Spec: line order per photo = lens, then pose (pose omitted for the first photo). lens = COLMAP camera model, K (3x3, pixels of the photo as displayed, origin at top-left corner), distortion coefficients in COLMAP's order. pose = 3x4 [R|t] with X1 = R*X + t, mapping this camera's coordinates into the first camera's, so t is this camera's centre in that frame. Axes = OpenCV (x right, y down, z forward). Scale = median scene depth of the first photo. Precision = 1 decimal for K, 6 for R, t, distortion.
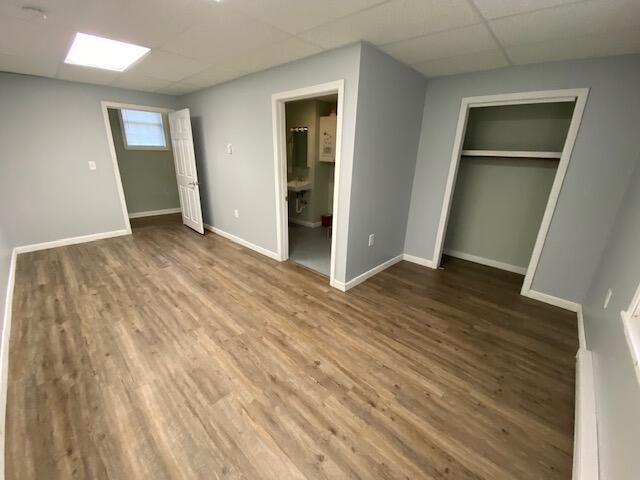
lens RADIAL K [[261.9, 0, 321.9], [0, 261.9, 243.1], [0, 0, 1]] dist [-0.022905, -0.002785]
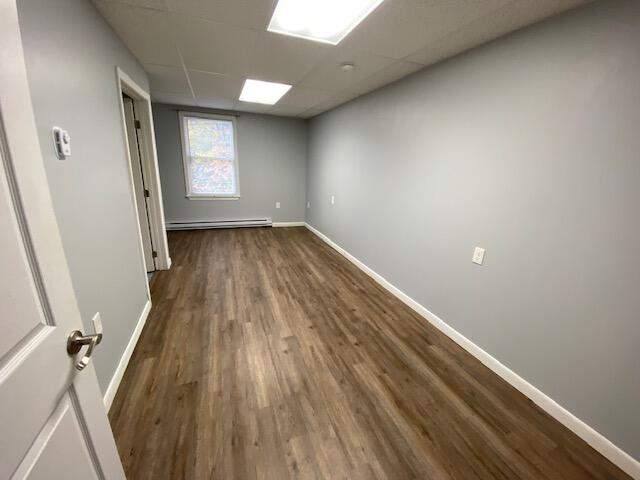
lens RADIAL K [[261.9, 0, 321.1], [0, 261.9, 240.6], [0, 0, 1]] dist [-0.022905, -0.002785]
pose [[-0.892571, -0.199629, 0.404309, -1.097354], [0.067185, 0.827768, 0.557034, -0.590632], [-0.445874, 0.524356, -0.725429, 1.611364]]
